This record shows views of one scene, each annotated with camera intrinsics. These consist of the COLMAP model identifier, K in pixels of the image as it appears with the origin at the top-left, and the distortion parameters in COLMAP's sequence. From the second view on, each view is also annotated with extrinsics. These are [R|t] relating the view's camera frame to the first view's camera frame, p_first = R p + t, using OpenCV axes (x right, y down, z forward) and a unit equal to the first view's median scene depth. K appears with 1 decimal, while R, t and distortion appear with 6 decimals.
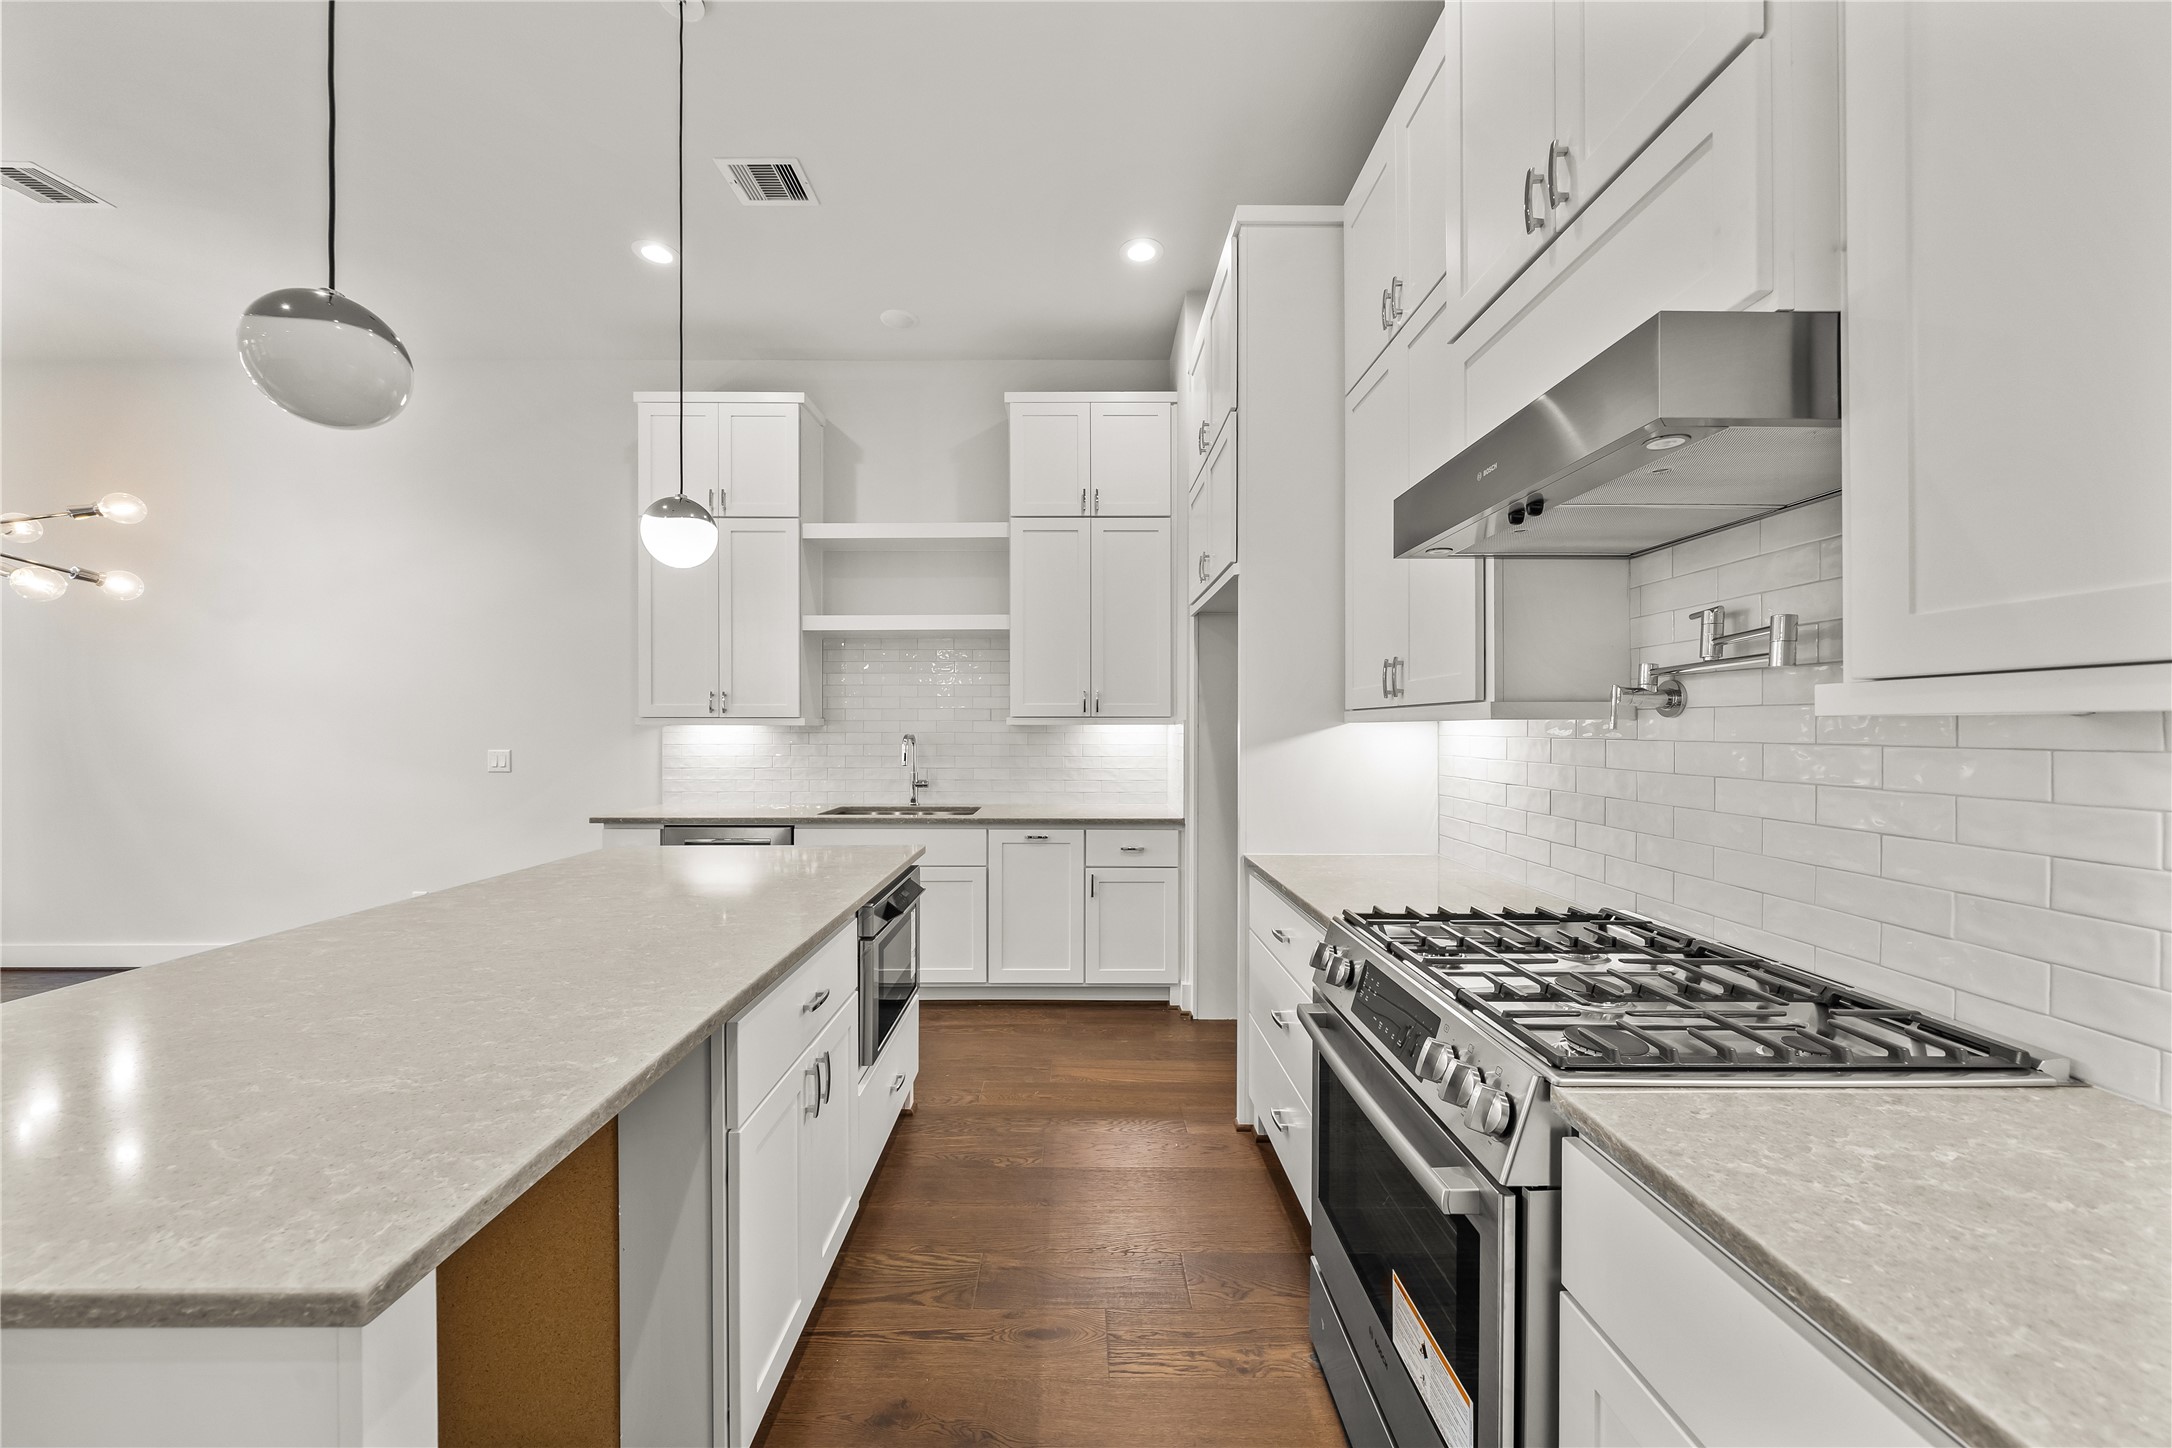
lens RADIAL K [[786.3, 0, 1082.3], [0, 786.3, 730.8], [0, 0, 1]] dist [0.002035, 0.000026]
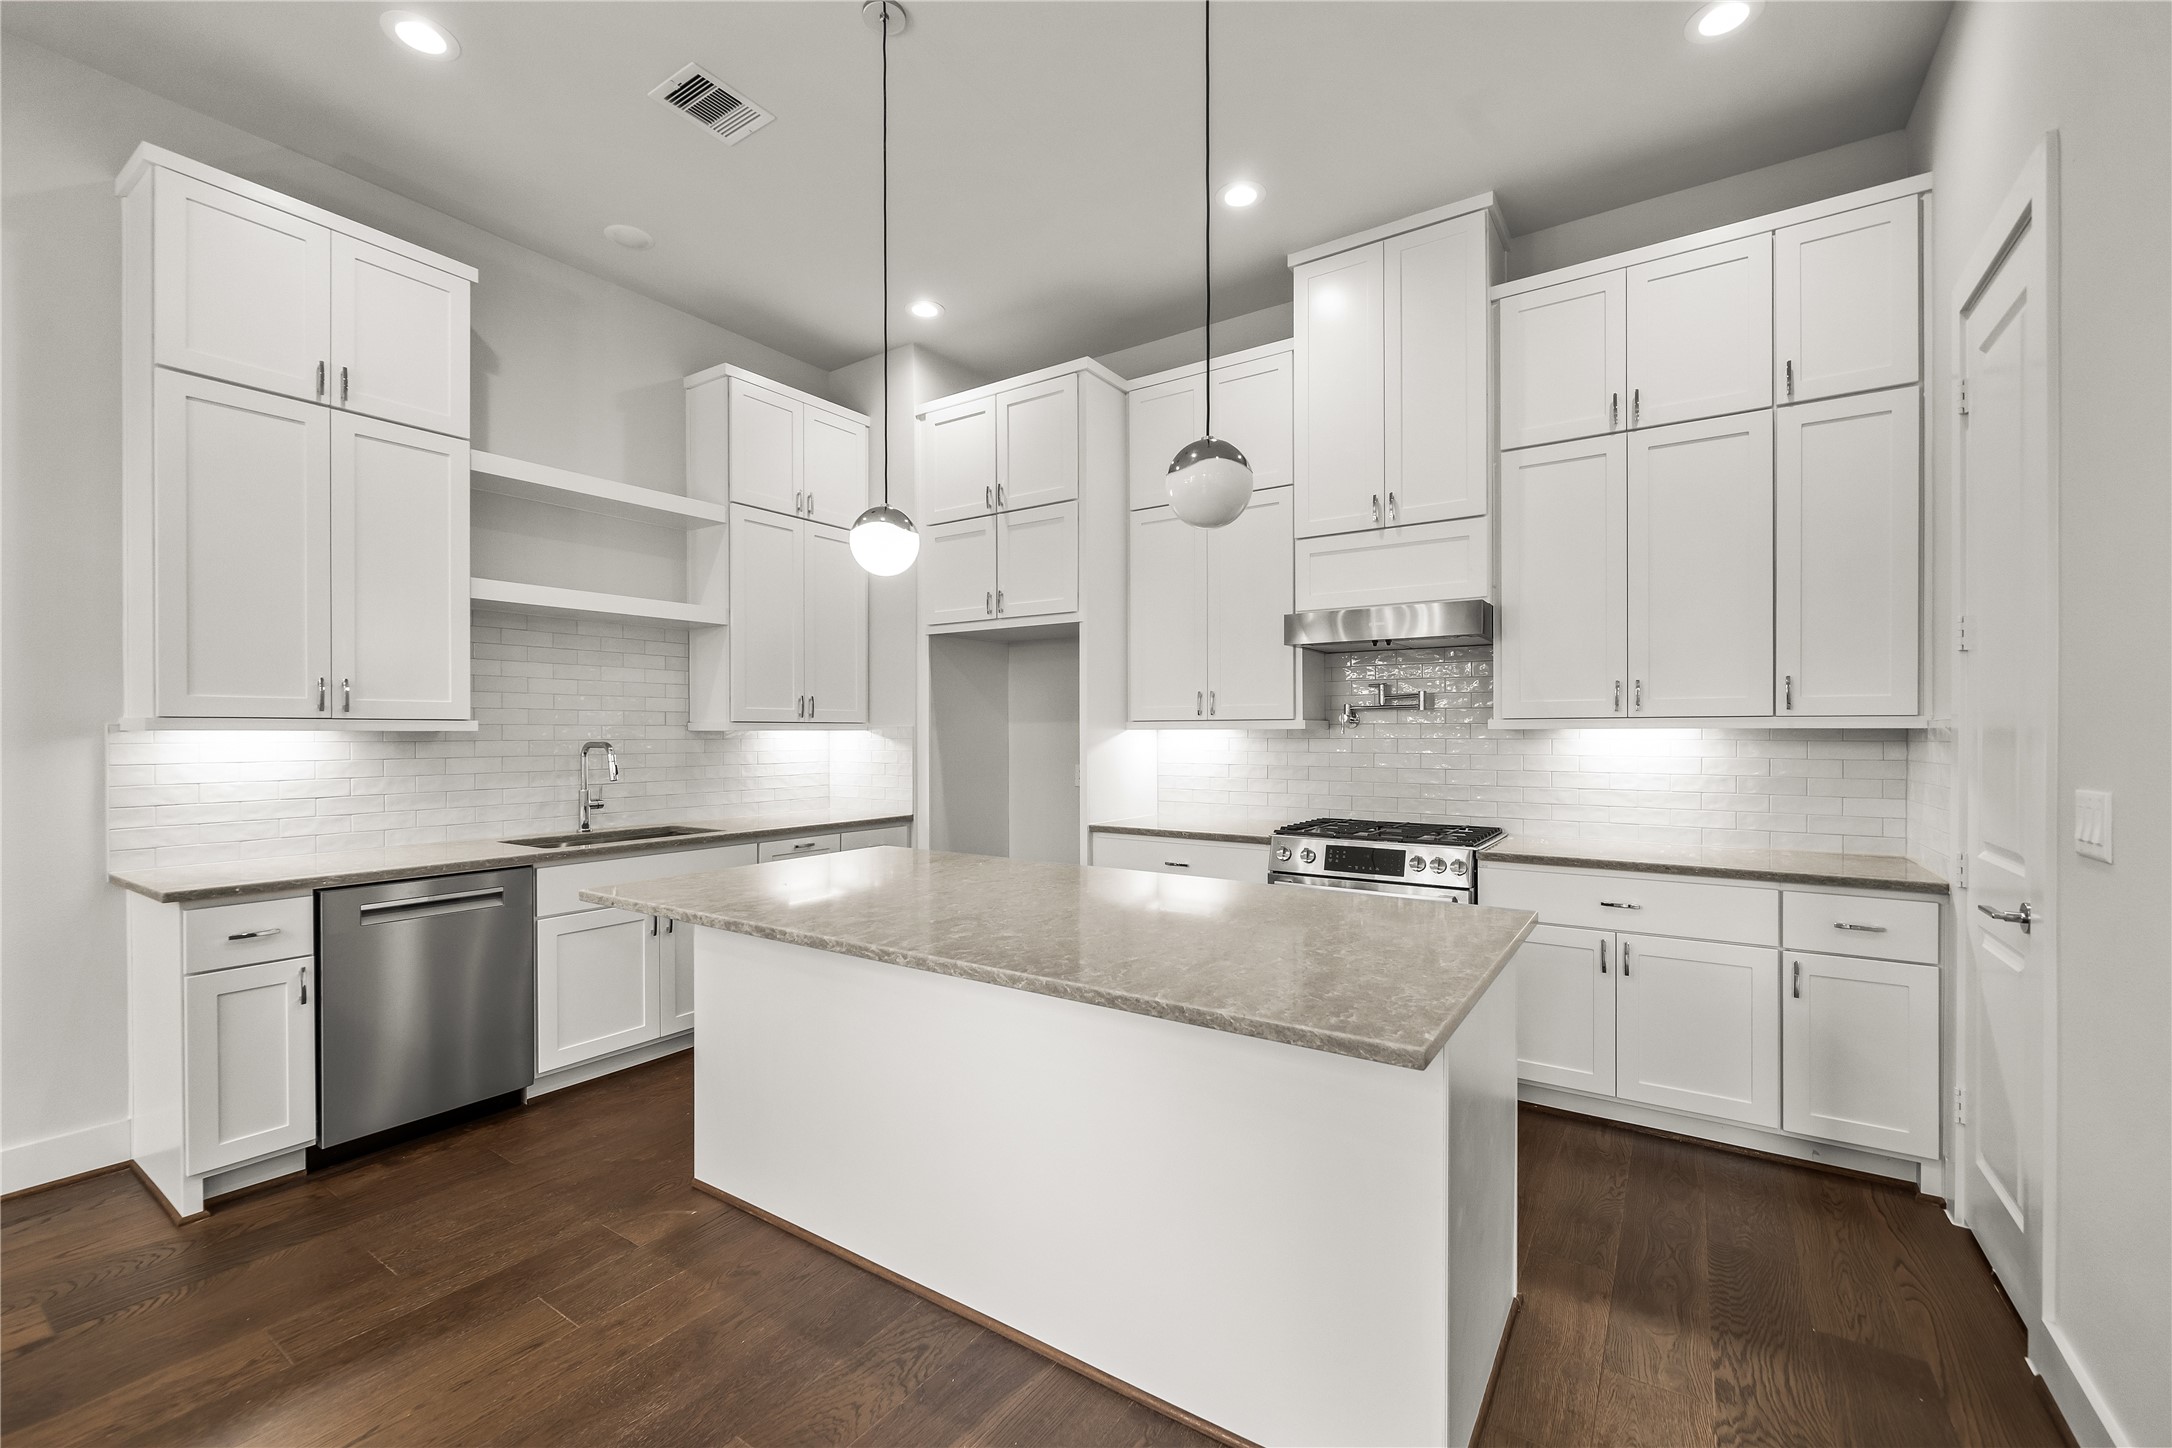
lens RADIAL K [[889.6, 0, 1086.3], [0, 889.6, 728.6], [0, 0, 1]] dist [-0.003500, -0.000219]
pose [[0.558833, 0.003196, 0.829274, -0.690340], [0.005060, 0.999961, -0.007264, -0.000203], [-0.829265, 0.008255, 0.558795, 0.084843]]
